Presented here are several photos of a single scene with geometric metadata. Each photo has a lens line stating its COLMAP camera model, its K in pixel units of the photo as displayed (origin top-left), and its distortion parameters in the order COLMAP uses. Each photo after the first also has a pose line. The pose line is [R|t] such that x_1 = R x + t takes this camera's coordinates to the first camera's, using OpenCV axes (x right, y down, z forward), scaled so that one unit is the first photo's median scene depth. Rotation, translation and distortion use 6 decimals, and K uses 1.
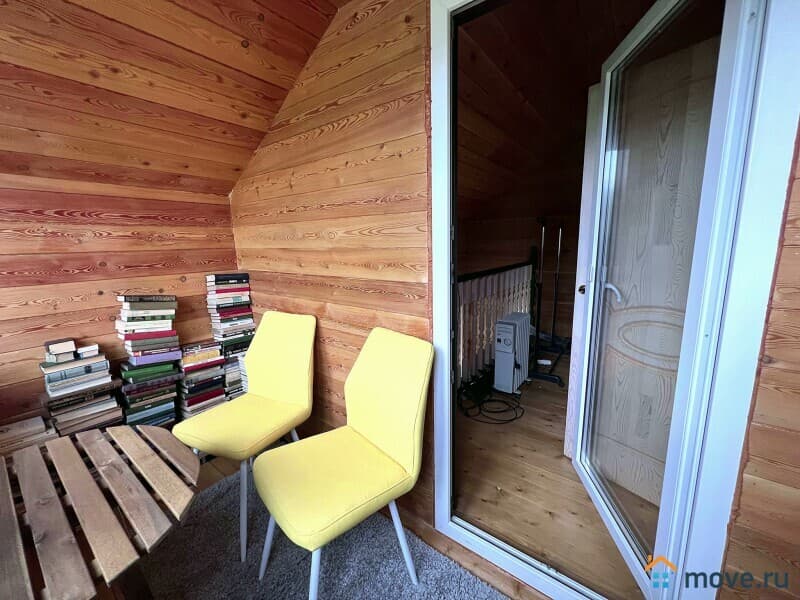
lens RADIAL K [[321.1, 0, 397.7], [0, 321.1, 298.0], [0, 0, 1]] dist [0.002664, 0.000538]
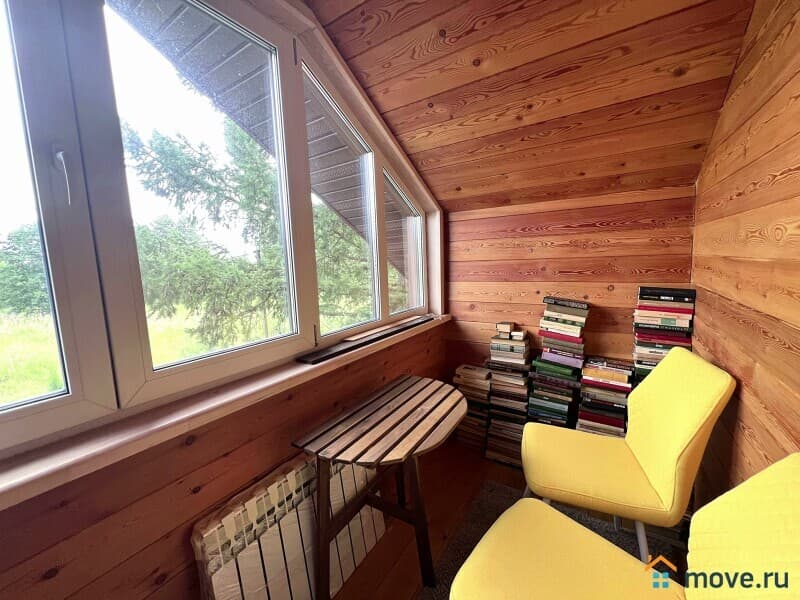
lens RADIAL K [[321.1, 0, 396.1], [0, 321.1, 299.1], [0, 0, 1]] dist [0.002664, 0.000538]
pose [[0.081585, 0.140709, -0.986684, 0.227964], [-0.135883, 0.982310, 0.128849, -0.071234], [0.987360, 0.123561, 0.099262, 0.337416]]
